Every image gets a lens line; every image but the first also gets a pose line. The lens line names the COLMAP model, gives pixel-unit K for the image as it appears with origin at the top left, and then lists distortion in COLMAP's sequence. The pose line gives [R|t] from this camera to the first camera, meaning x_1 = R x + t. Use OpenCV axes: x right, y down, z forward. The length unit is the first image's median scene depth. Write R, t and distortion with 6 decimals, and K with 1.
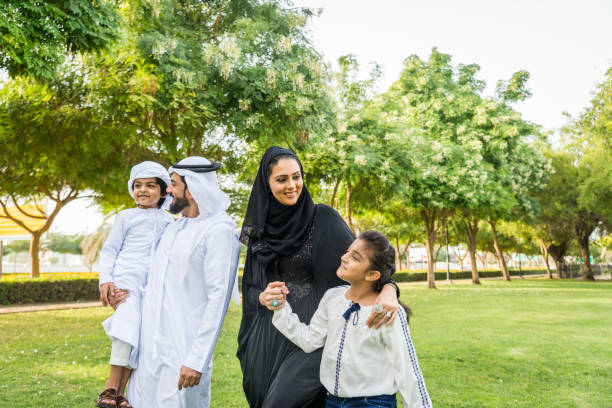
lens RADIAL K [[602.6, 0, 306.0], [0, 602.6, 204.0], [0, 0, 1]] dist [0.000456, 0.012652]
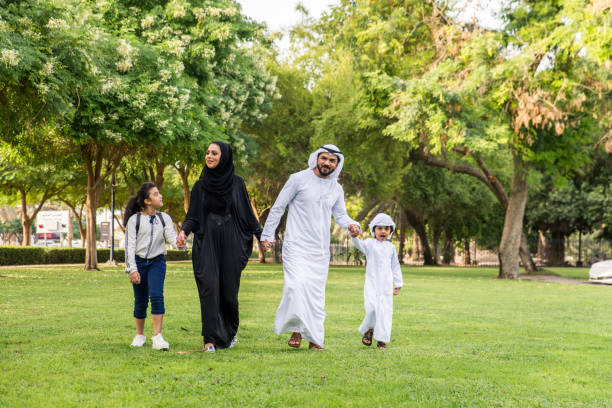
lens RADIAL K [[1060.2, 0, 306.0], [0, 1060.2, 204.0], [0, 0, 1]] dist [-0.018163, -0.001865]
pose [[0.909470, 0.032042, 0.414533, -0.054262], [-0.058150, 0.997029, 0.050514, 0.004228], [-0.411683, -0.070046, 0.908631, -0.096214]]
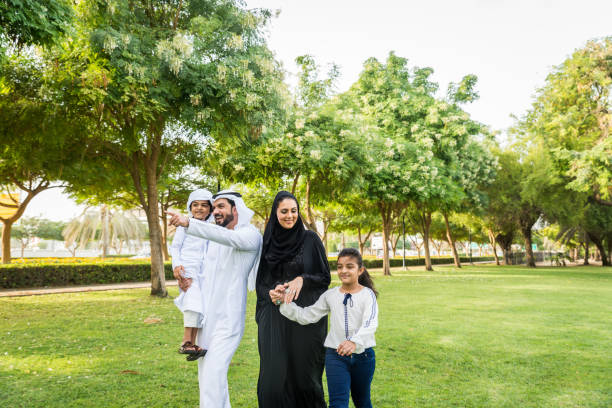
lens RADIAL K [[557.3, 0, 307.4], [0, 557.3, 199.7], [0, 0, 1]] dist [-0.030842, 0.008211]
pose [[0.998707, 0.009355, 0.049976, 0.018154], [-0.009769, 0.999920, 0.008034, -0.001301], [-0.049896, -0.008512, 0.998718, 0.016570]]
